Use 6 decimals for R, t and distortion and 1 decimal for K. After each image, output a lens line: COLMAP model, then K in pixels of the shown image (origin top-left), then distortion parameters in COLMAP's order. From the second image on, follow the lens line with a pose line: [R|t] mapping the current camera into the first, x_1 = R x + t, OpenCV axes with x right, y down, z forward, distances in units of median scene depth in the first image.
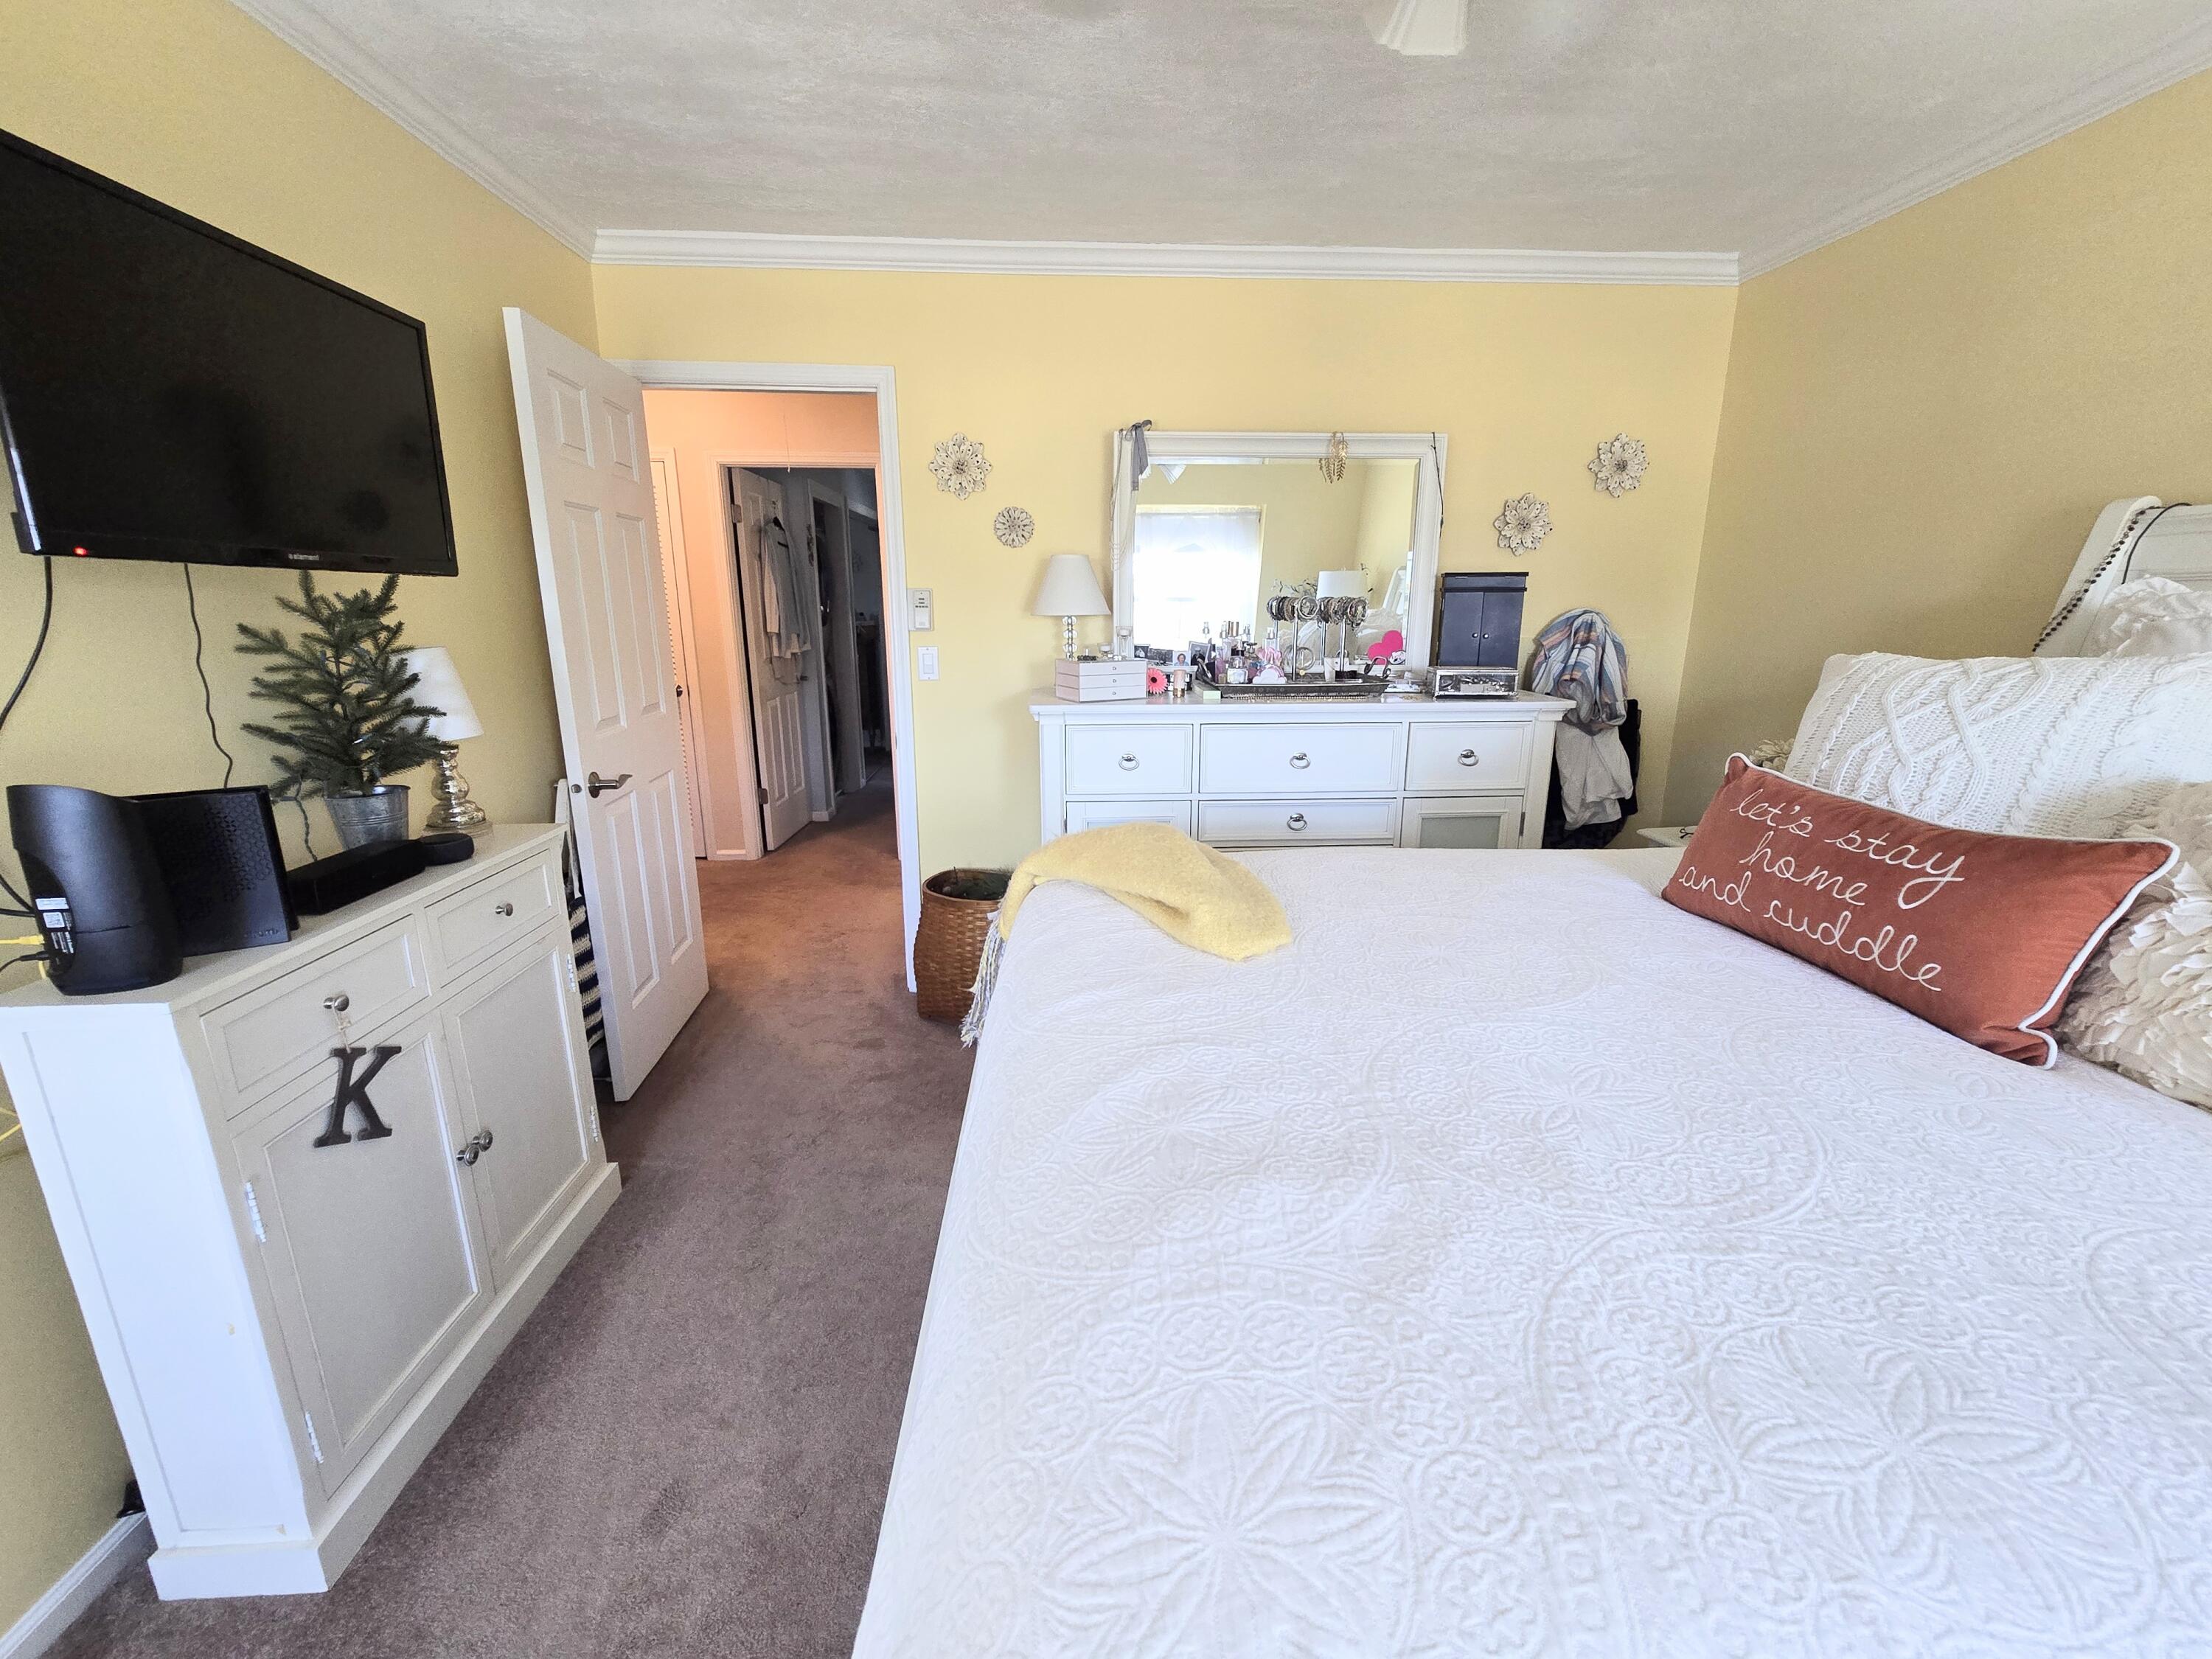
lens RADIAL K [[914.5, 0, 1106.0], [0, 914.5, 829.5], [0, 0, 1]] dist [-0.002760, -0.000668]
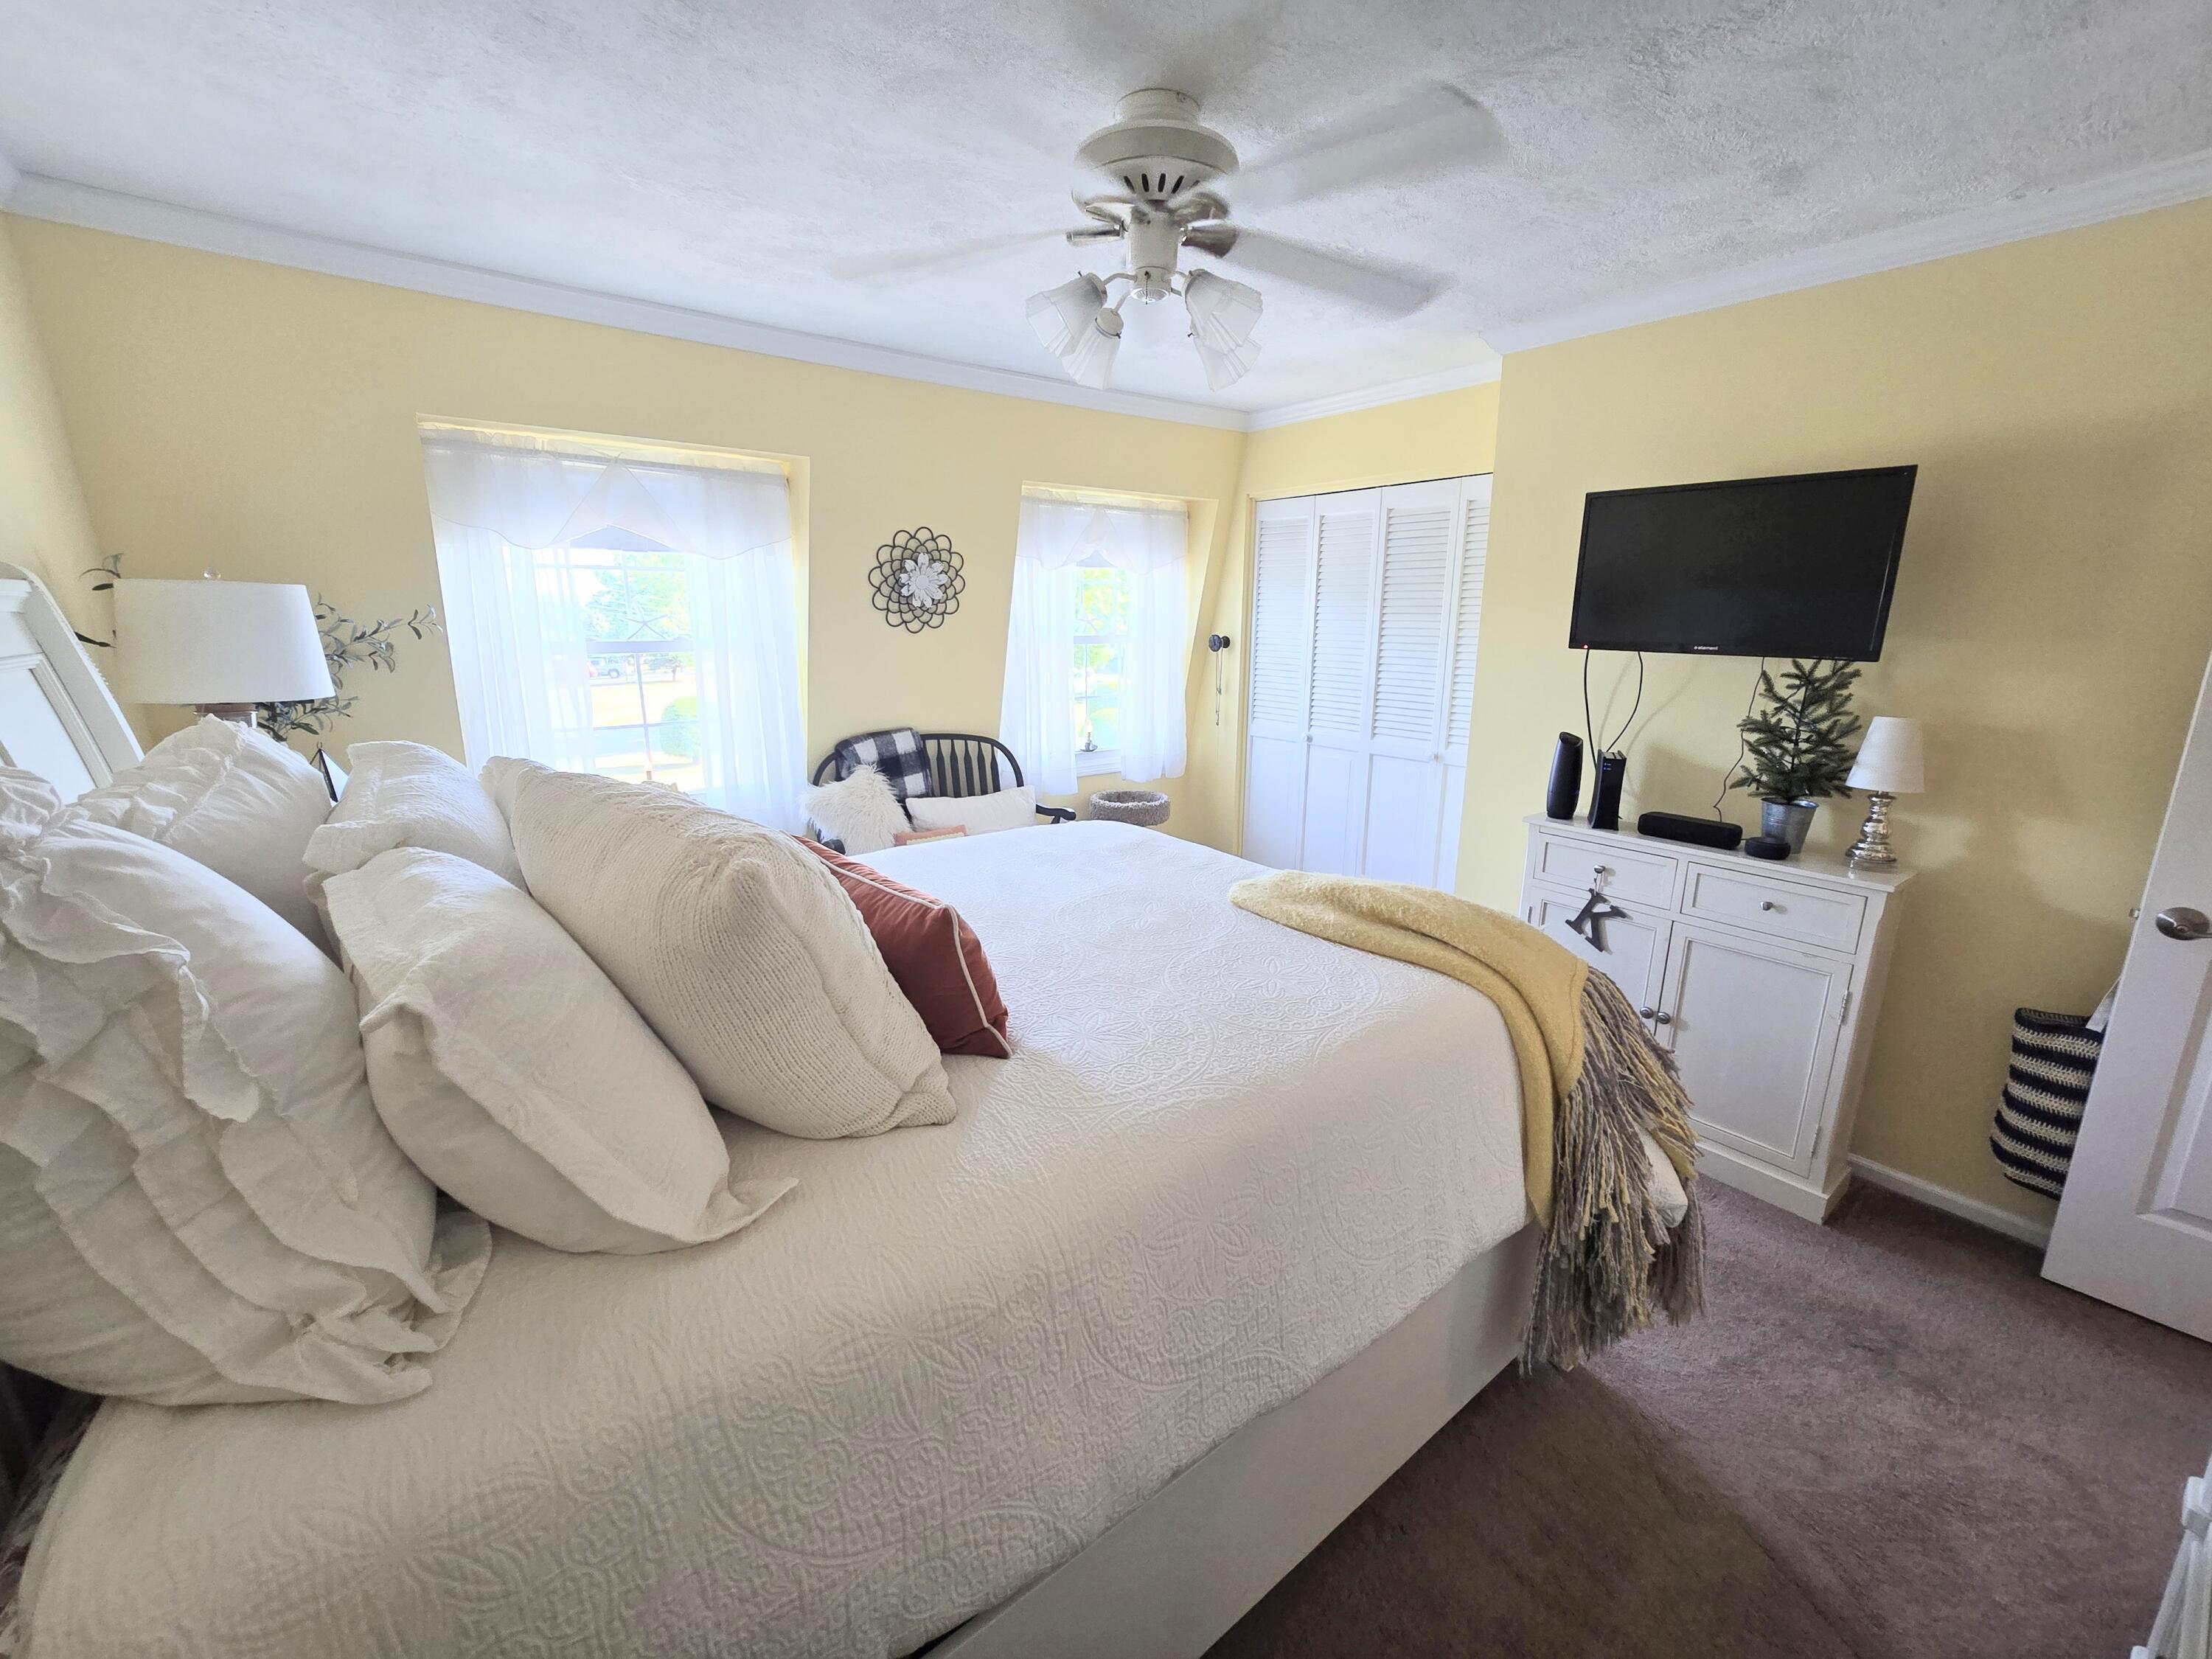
lens RADIAL K [[914.5, 0, 1106.0], [0, 914.5, 829.5], [0, 0, 1]] dist [-0.002760, -0.000668]
pose [[-0.821020, 0.124009, -0.557268, 1.095569], [-0.147038, 0.897260, 0.416298, -0.536981], [0.551639, 0.423729, -0.718434, 1.737723]]
